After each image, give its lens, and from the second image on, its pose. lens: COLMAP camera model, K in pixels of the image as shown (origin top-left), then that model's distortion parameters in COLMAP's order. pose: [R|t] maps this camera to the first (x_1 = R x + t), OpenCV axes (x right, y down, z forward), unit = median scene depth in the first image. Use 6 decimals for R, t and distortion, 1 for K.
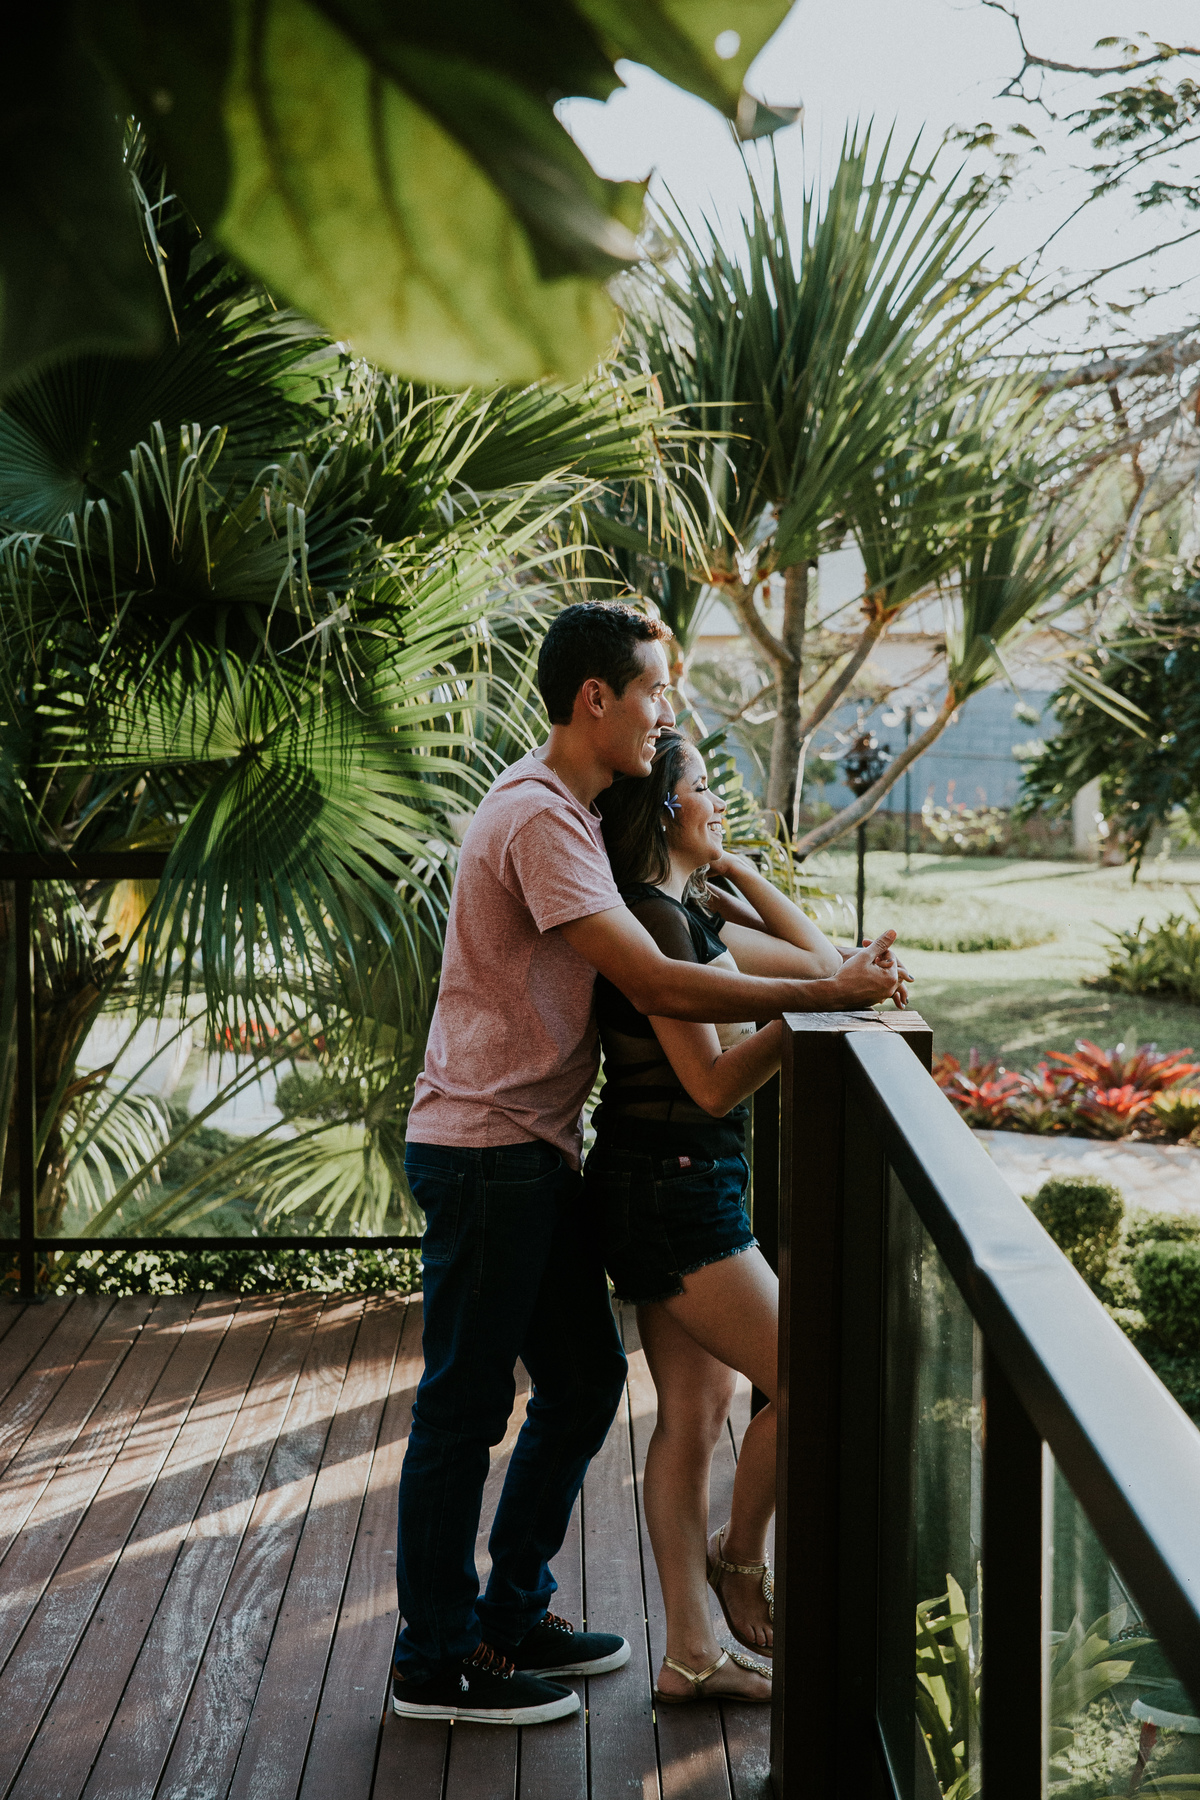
lens RADIAL K [[3523.3, 0, 606.8], [0, 3523.3, 896.9], [0, 0, 1]] dist [0.263587, 0.000000]
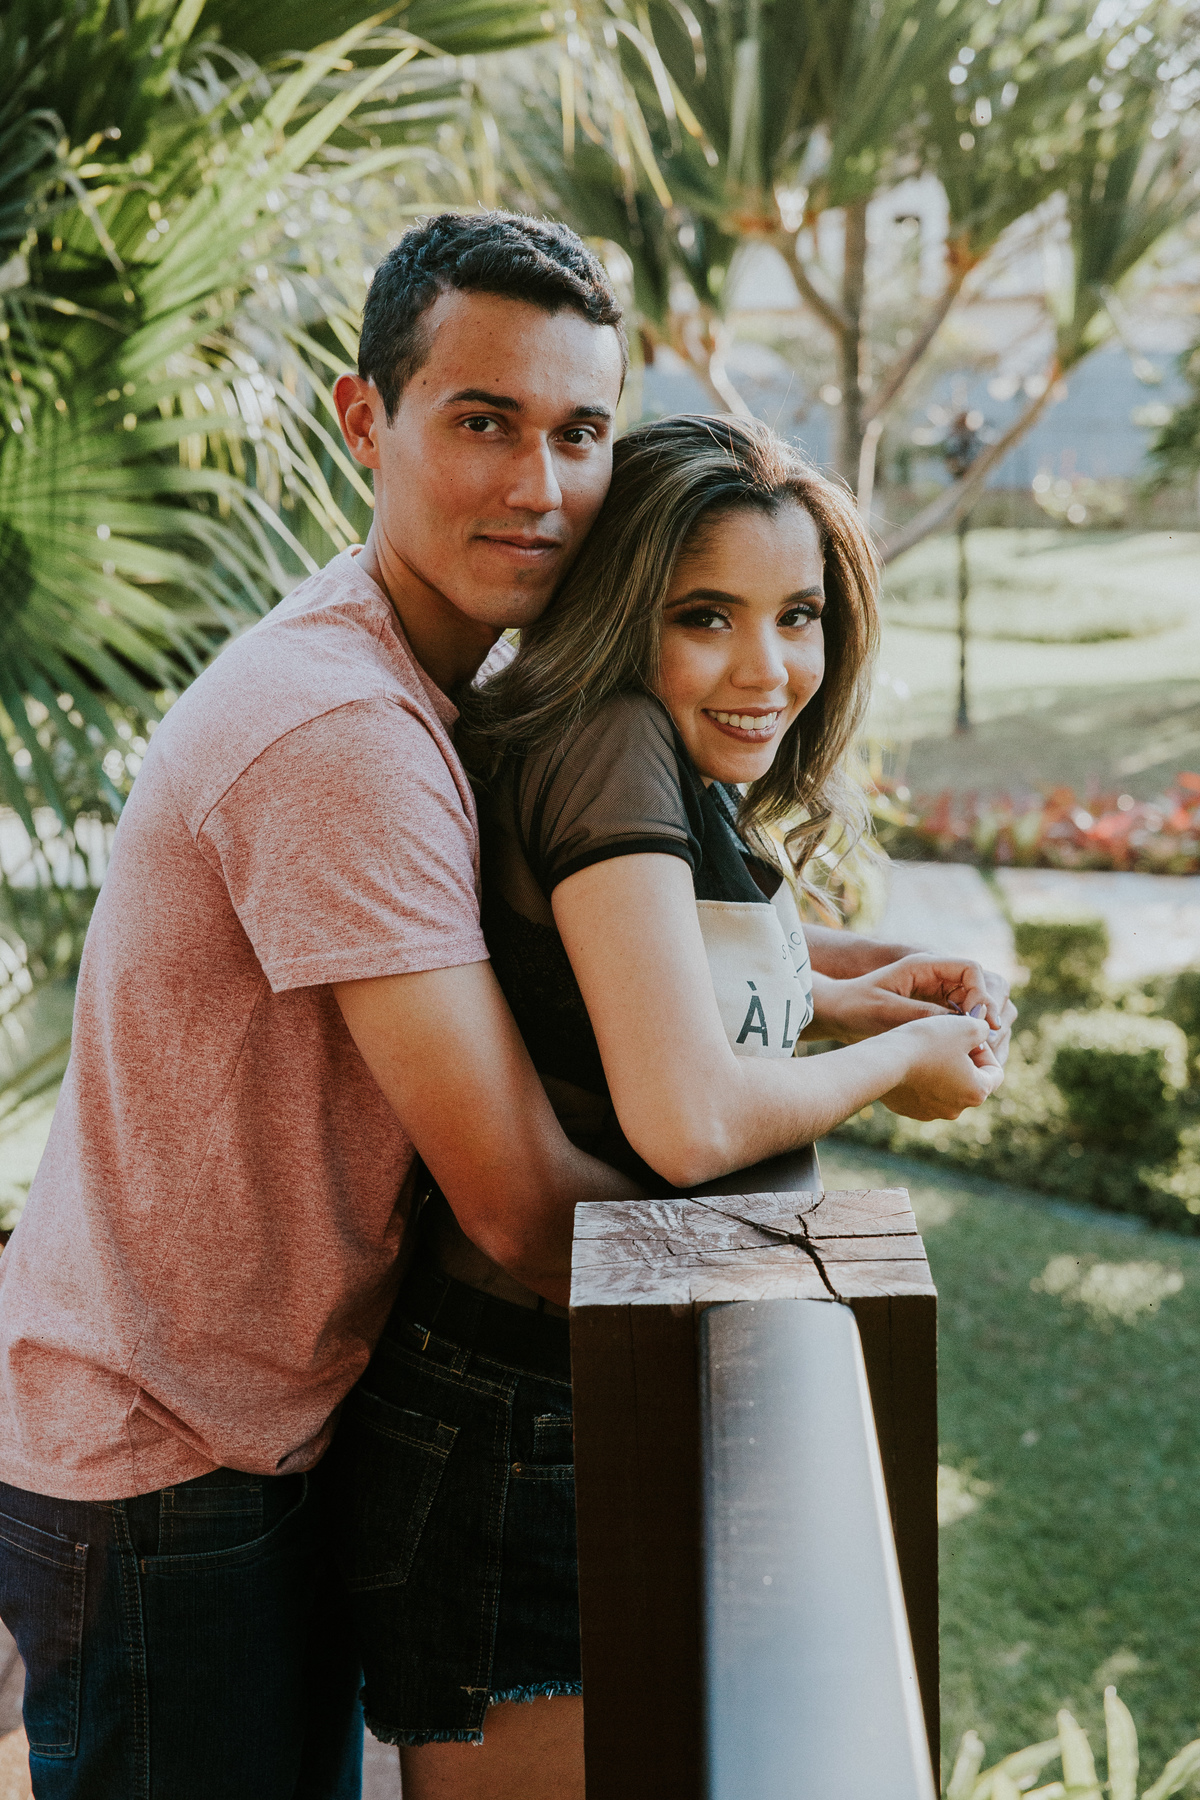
lens RADIAL K [[3523.3, 0, 587.4], [0, 3523.3, 901.5], [0, 0, 1]] dist [0.263587, 0.000000]
pose [[0.998765, -0.028463, -0.040712, 0.021914], [0.032049, 0.995395, 0.090339, -0.012718], [0.037953, -0.091533, 0.995079, 0.193205]]
